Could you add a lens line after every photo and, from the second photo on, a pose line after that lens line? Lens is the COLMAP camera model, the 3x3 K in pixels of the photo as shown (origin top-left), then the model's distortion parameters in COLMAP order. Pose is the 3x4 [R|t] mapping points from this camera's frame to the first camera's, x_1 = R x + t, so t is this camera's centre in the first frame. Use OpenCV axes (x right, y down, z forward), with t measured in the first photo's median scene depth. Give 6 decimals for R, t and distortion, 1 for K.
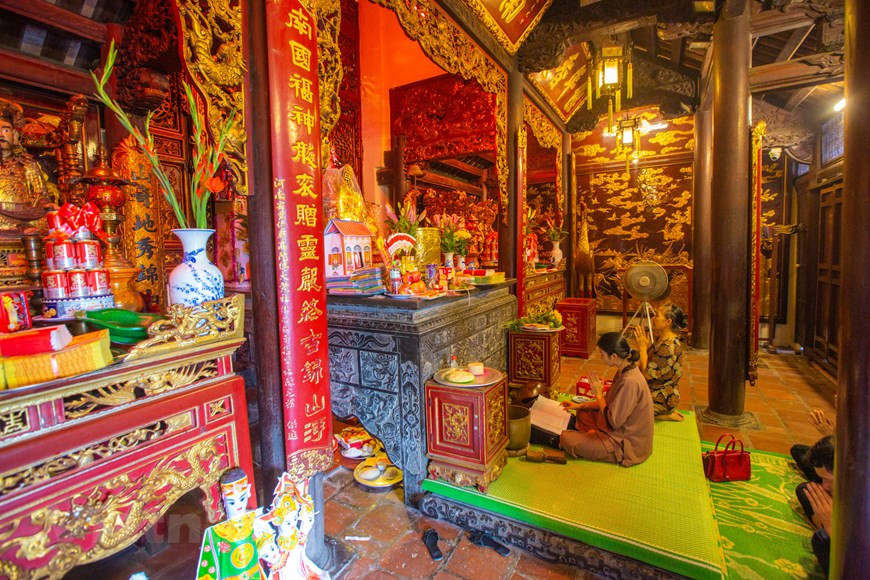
lens RADIAL K [[400.2, 0, 434.4], [0, 400.2, 281.4], [0, 0, 1]] dist [-0.004508, 0.002731]
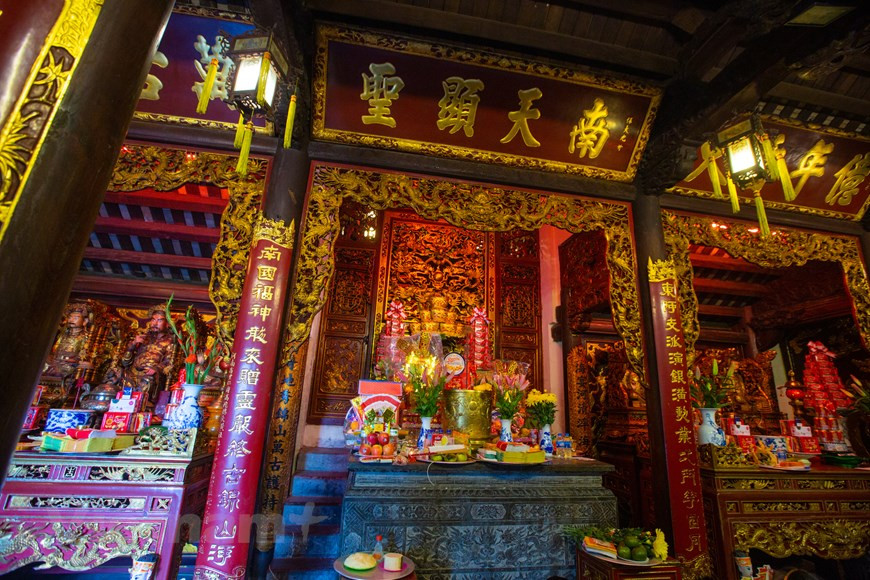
lens RADIAL K [[400.2, 0, 435.1], [0, 400.2, 292.1], [0, 0, 1]] dist [-0.004508, 0.002731]
pose [[0.626885, -0.151822, -0.764176, 1.378149], [-0.126683, 0.947915, -0.292249, -0.132133], [0.768744, 0.280014, 0.575000, 0.691118]]
